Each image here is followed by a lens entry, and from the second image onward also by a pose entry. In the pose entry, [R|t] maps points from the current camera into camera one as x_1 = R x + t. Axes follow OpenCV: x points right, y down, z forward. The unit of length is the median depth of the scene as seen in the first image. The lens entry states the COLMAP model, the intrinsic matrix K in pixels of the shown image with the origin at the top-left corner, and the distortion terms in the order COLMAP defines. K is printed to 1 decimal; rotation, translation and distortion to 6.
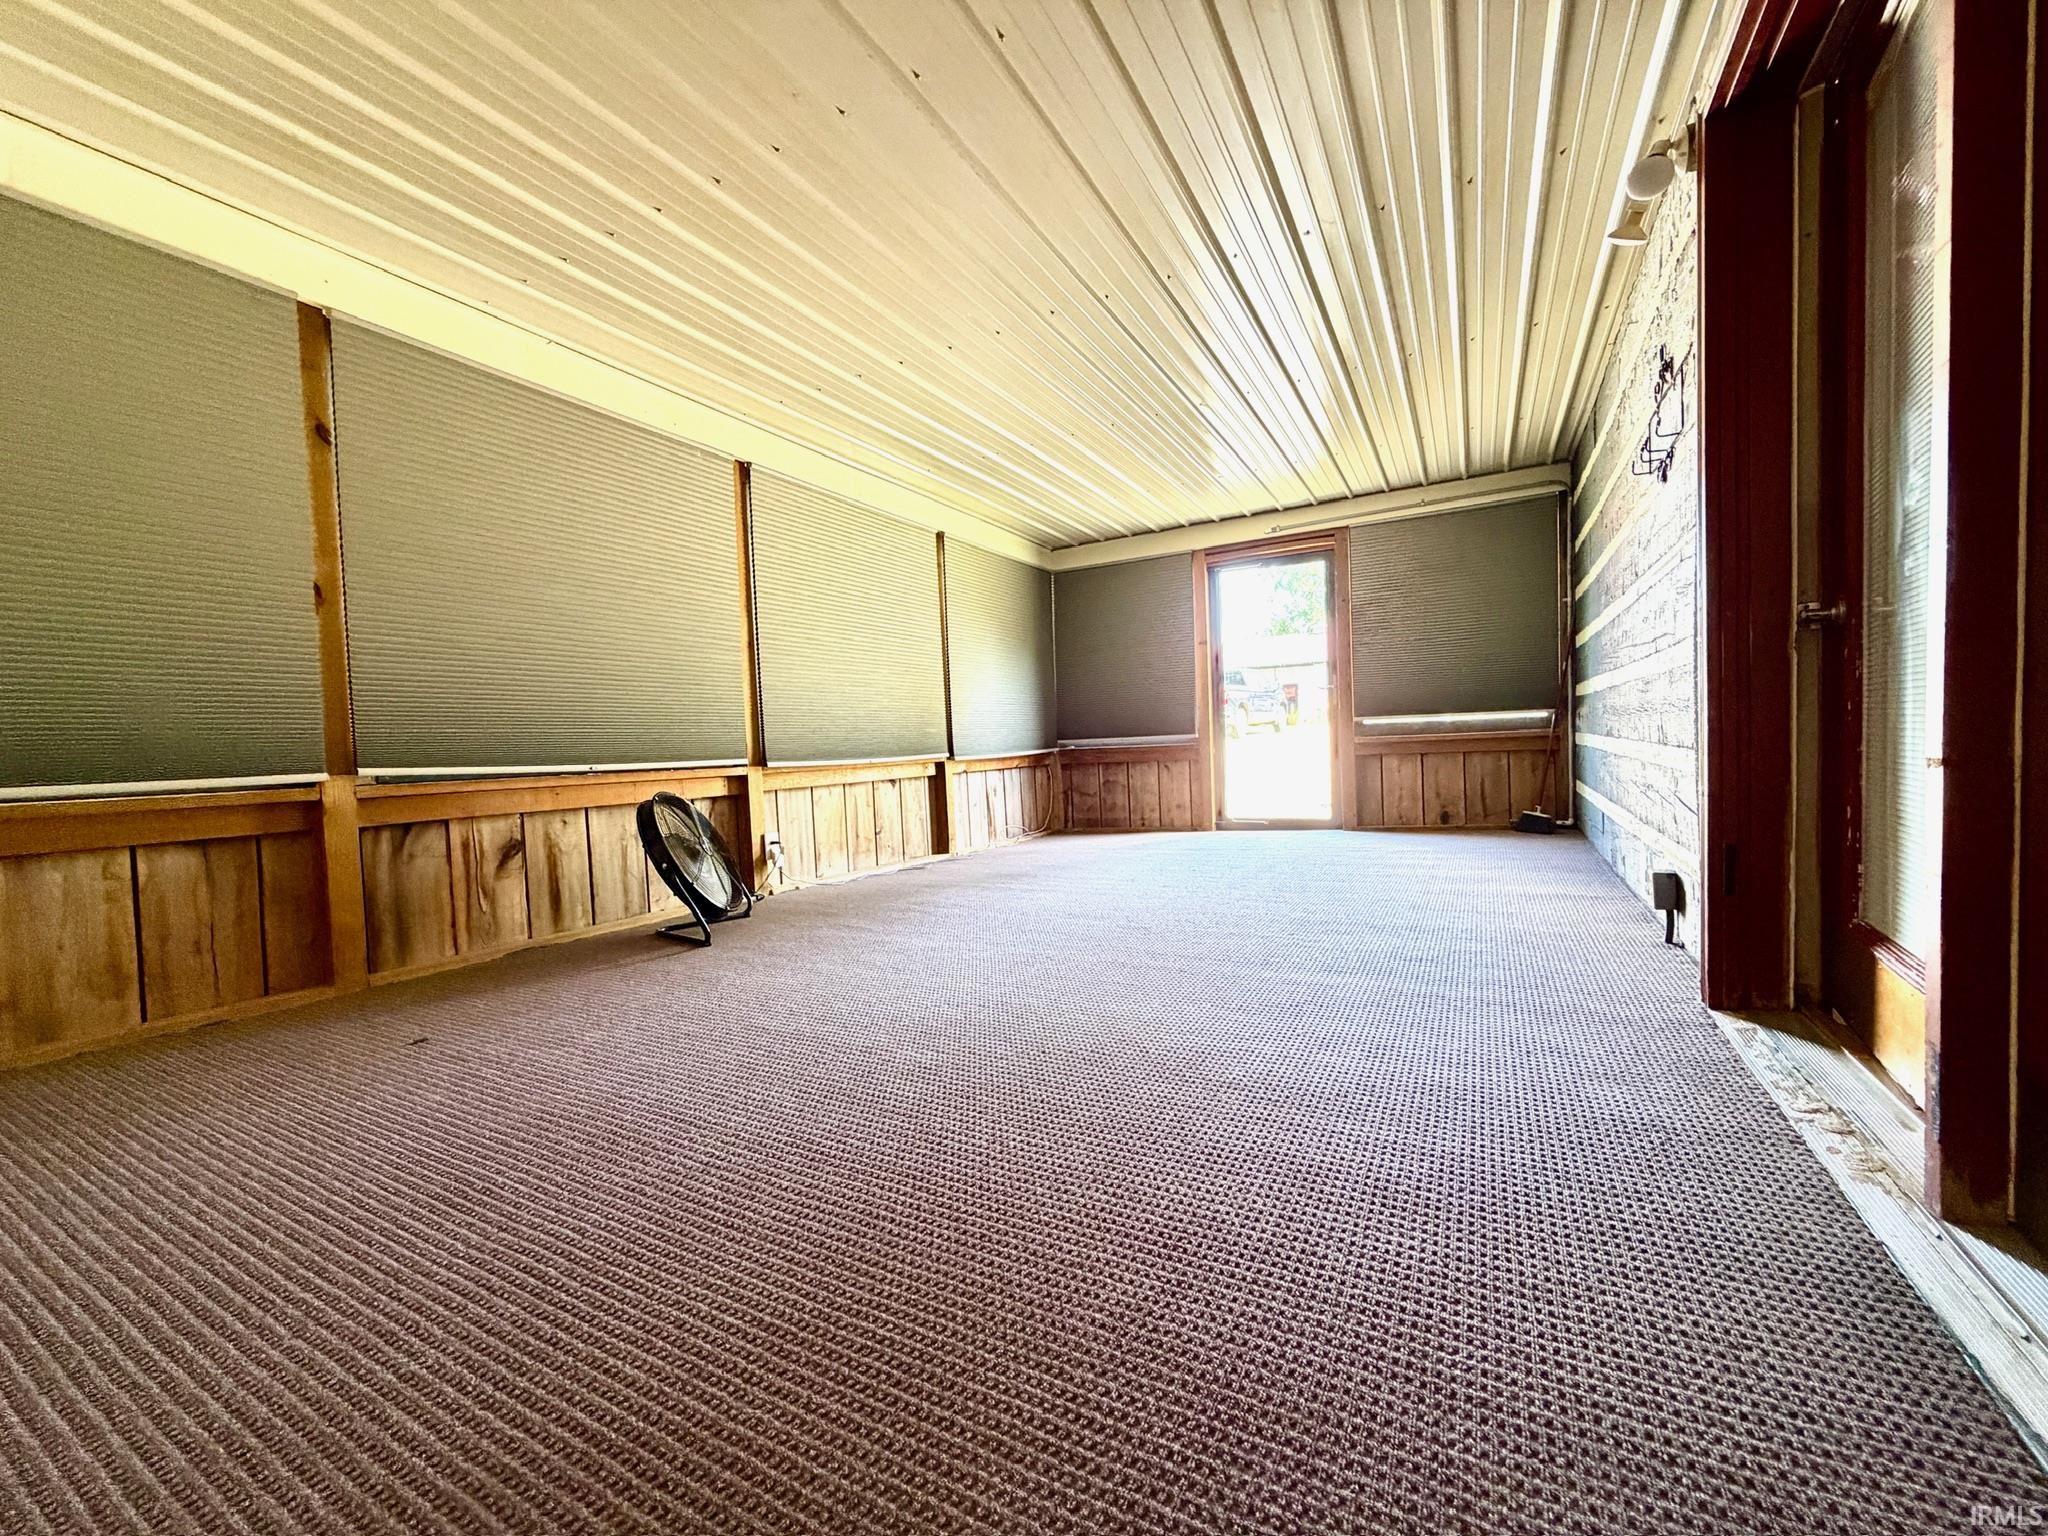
lens RADIAL K [[816.4, 0, 1021.1], [0, 816.4, 762.5], [0, 0, 1]] dist [0.001566, -0.000443]
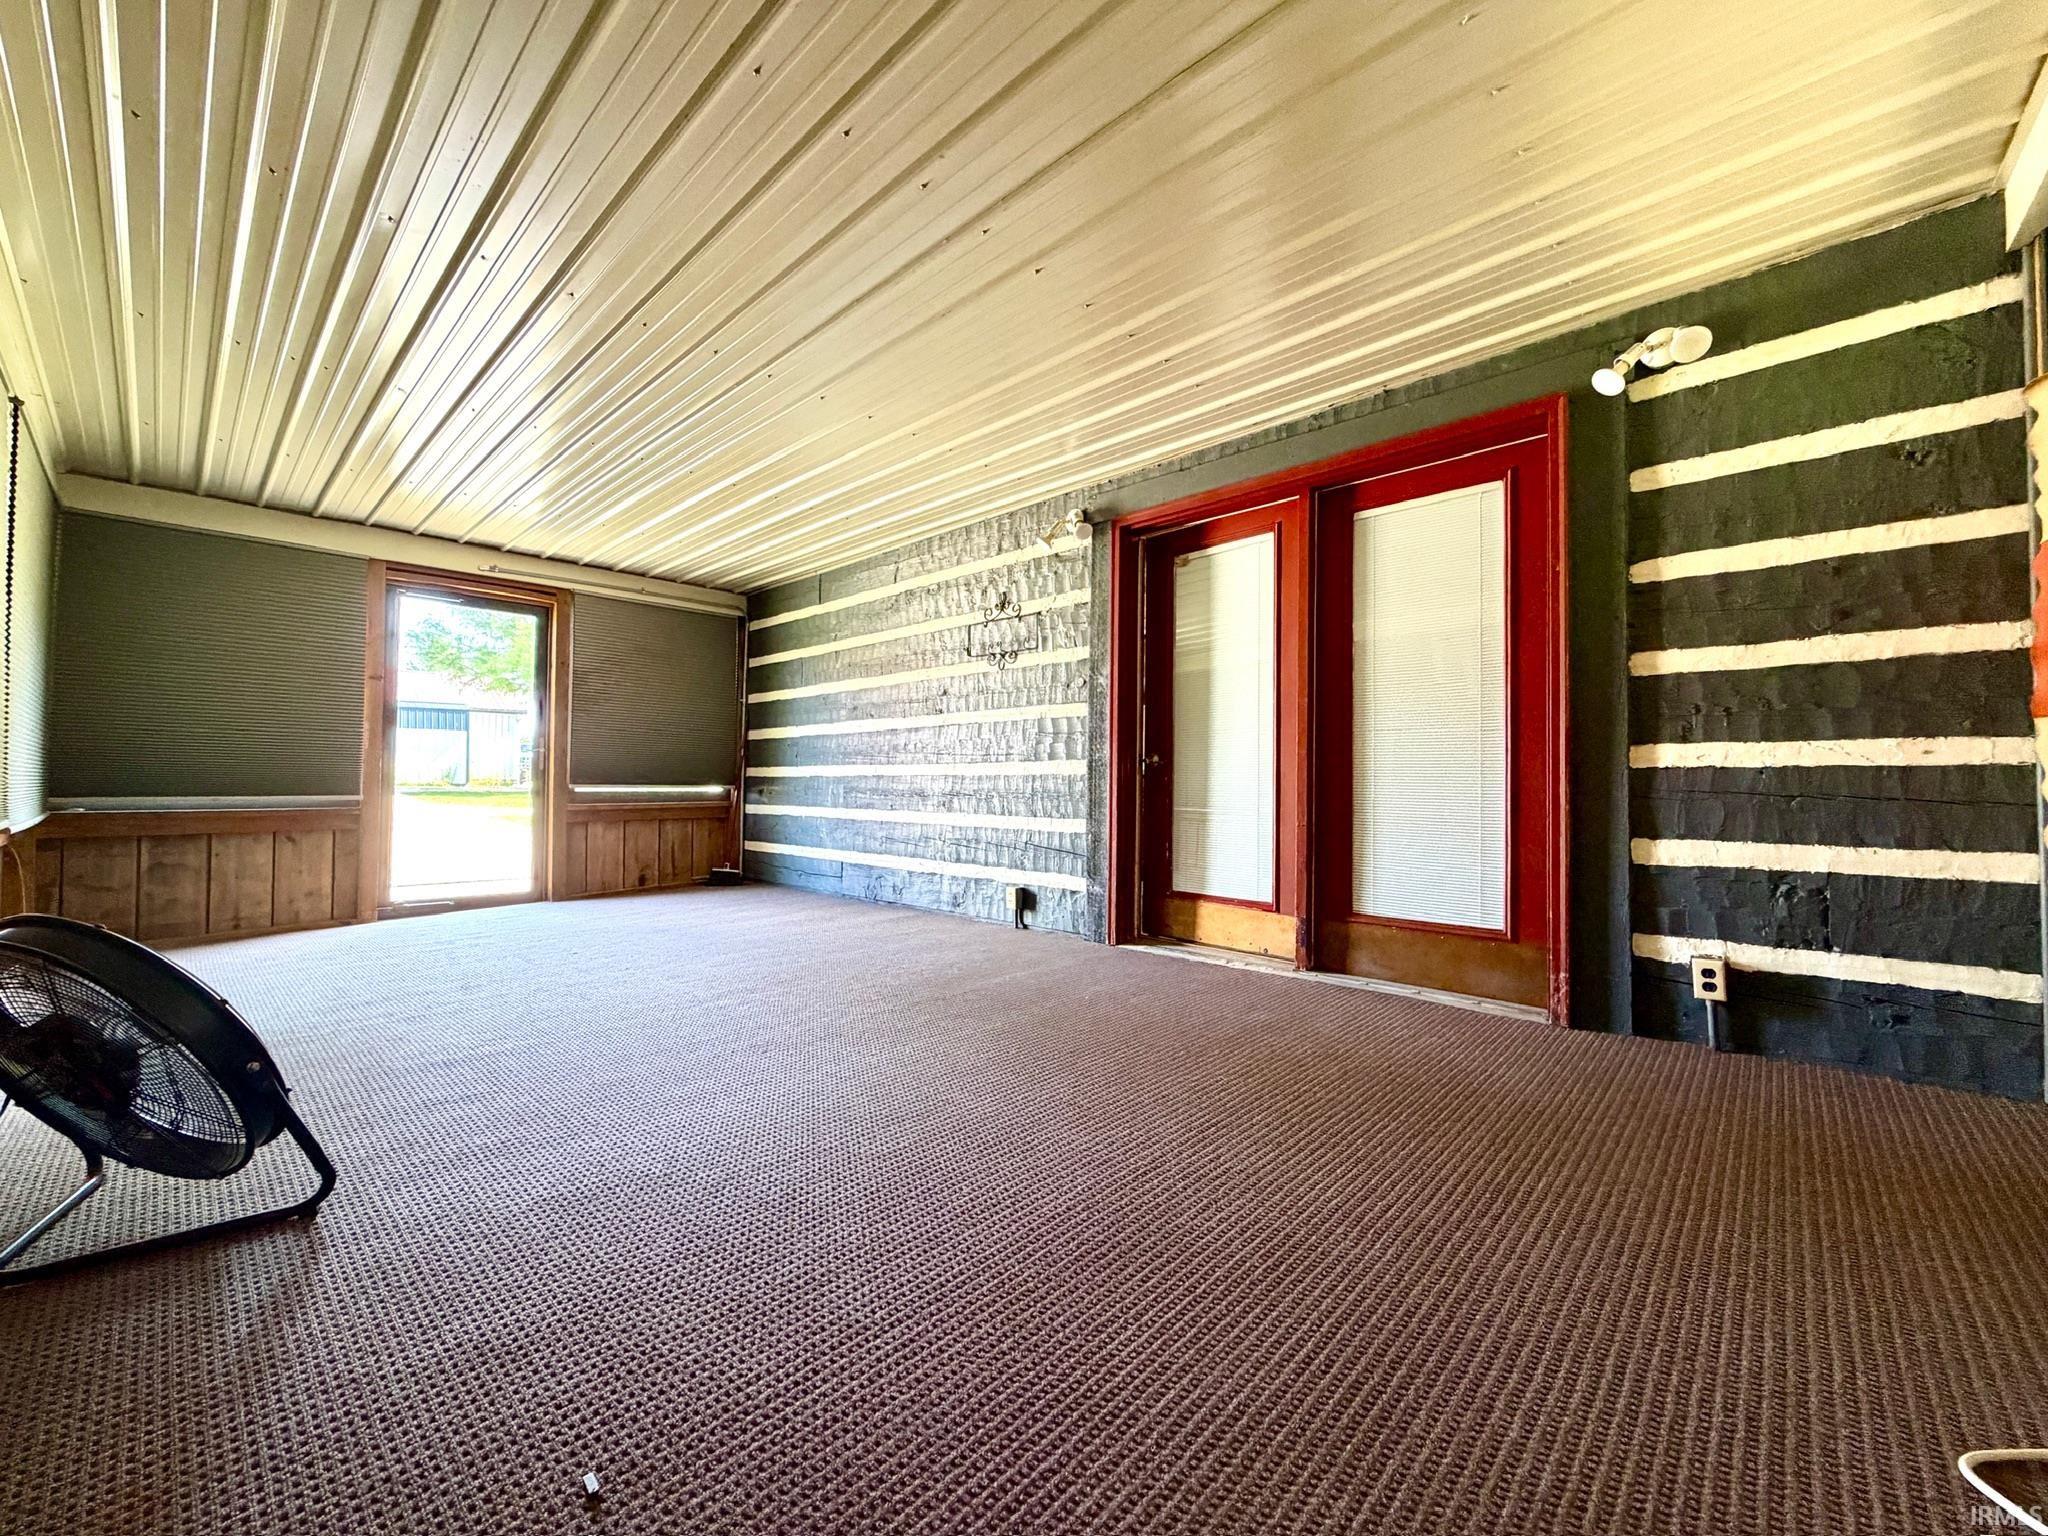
lens RADIAL K [[816.4, 0, 1021.7], [0, 816.4, 782.8], [0, 0, 1]] dist [0.001566, -0.000443]
pose [[0.241117, 0.050715, 0.969170, -0.399561], [0.018829, 0.998201, -0.056919, 0.009195], [-0.970313, 0.031972, 0.239728, 0.233171]]
